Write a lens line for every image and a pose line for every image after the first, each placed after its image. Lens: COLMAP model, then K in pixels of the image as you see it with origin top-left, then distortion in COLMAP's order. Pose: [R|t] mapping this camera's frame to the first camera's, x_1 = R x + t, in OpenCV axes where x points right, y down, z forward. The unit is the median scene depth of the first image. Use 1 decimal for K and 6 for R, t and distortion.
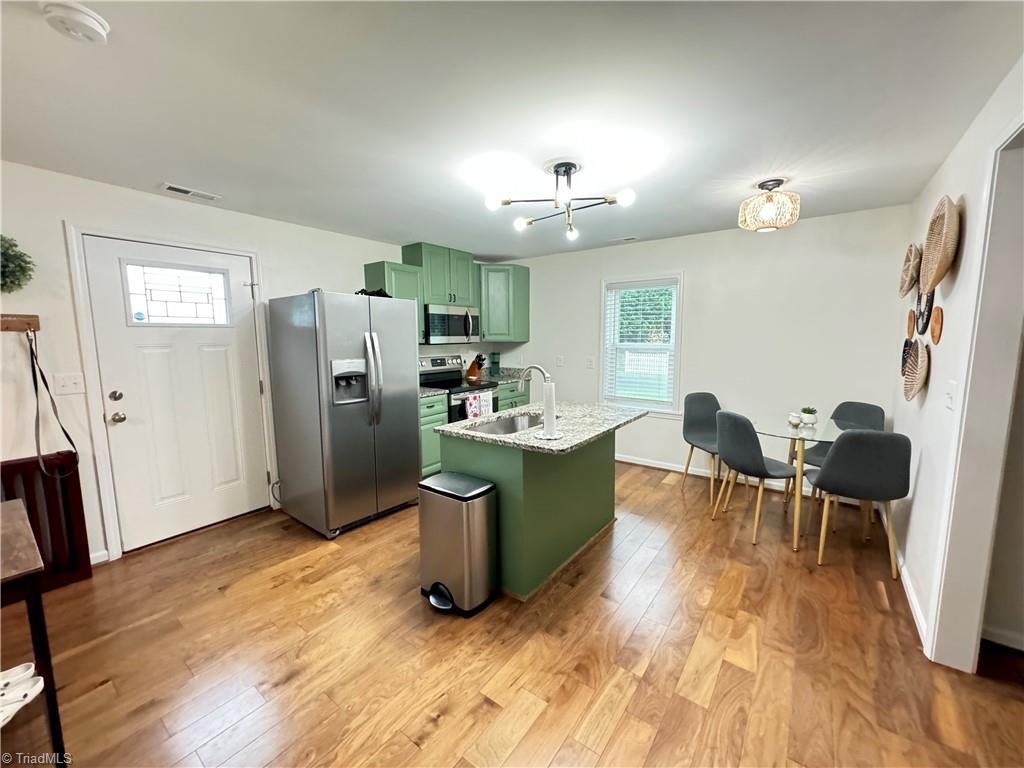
lens RADIAL K [[408.0, 0, 512.4], [0, 408.0, 384.0], [0, 0, 1]] dist [0.002869, 0.000300]
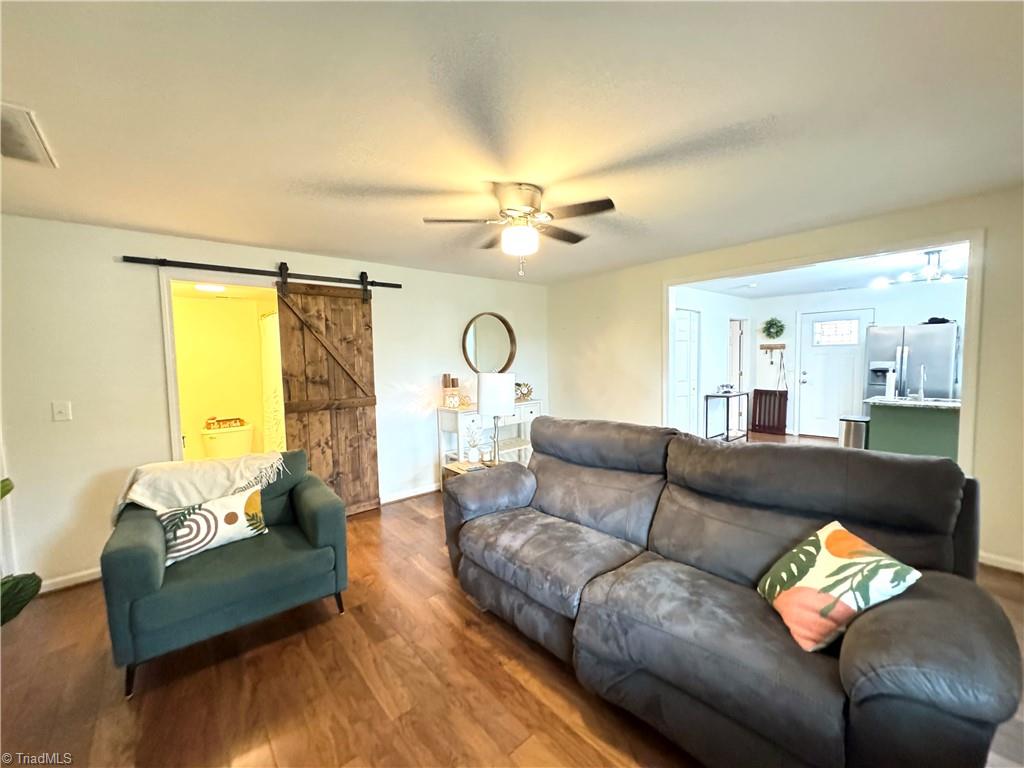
lens RADIAL K [[408.0, 0, 514.5], [0, 408.0, 385.7], [0, 0, 1]] dist [0.002869, 0.000300]
pose [[-0.204108, 0.072466, -0.976263, 1.993942], [-0.096682, 0.990889, 0.093765, 0.042684], [0.974162, 0.113526, -0.195242, -0.301572]]
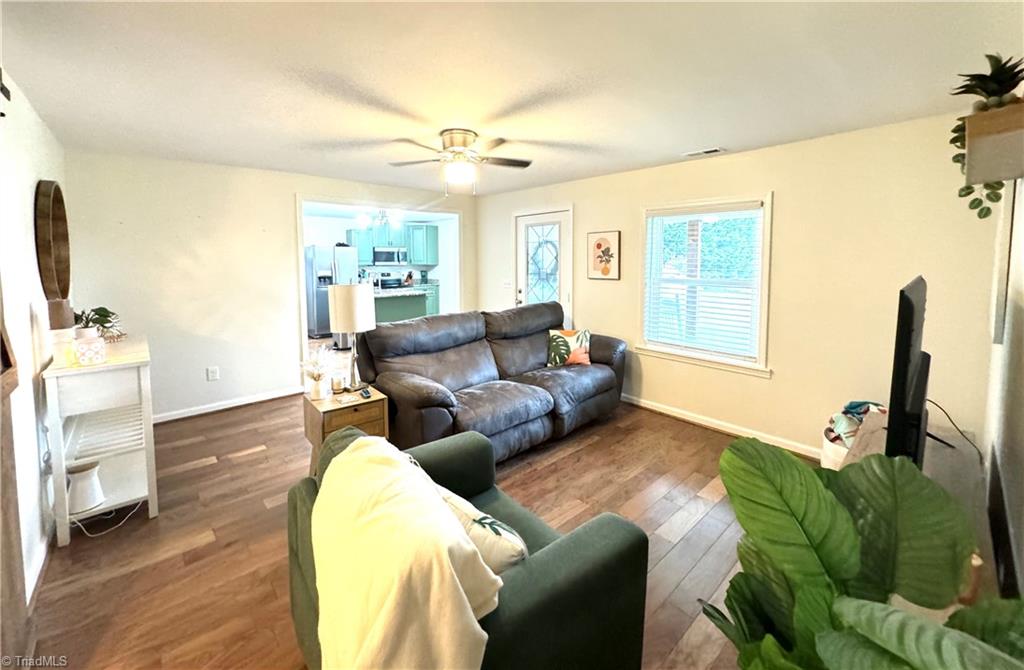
lens RADIAL K [[409.8, 0, 516.1], [0, 409.8, 286.6], [0, 0, 1]] dist [-0.001313, -0.000038]
pose [[0.983913, 0.009418, -0.178402, 1.451660], [-0.018942, 0.998480, -0.051758, 0.173945], [0.177643, 0.054305, 0.982595, -1.554972]]
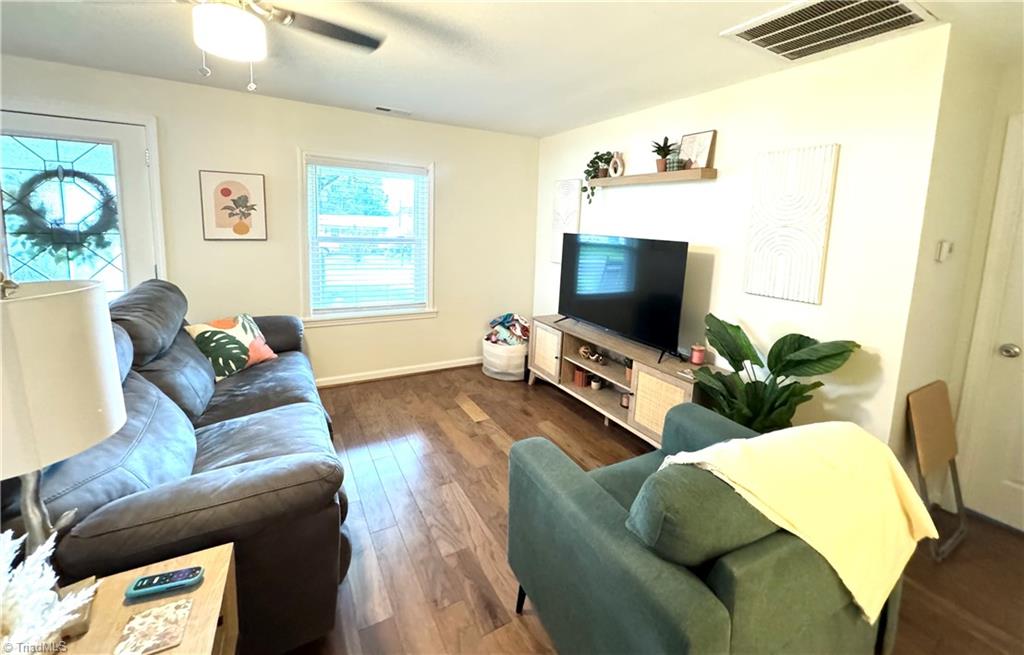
lens RADIAL K [[412.0, 0, 511.0], [0, 412.0, 271.6], [0, 0, 1]] dist [0.000952, 0.000153]
pose [[0.397440, -0.098520, 0.912324, 0.708636], [0.073394, 0.994448, 0.075415, 0.109433], [-0.914688, 0.036986, 0.402464, -1.050628]]
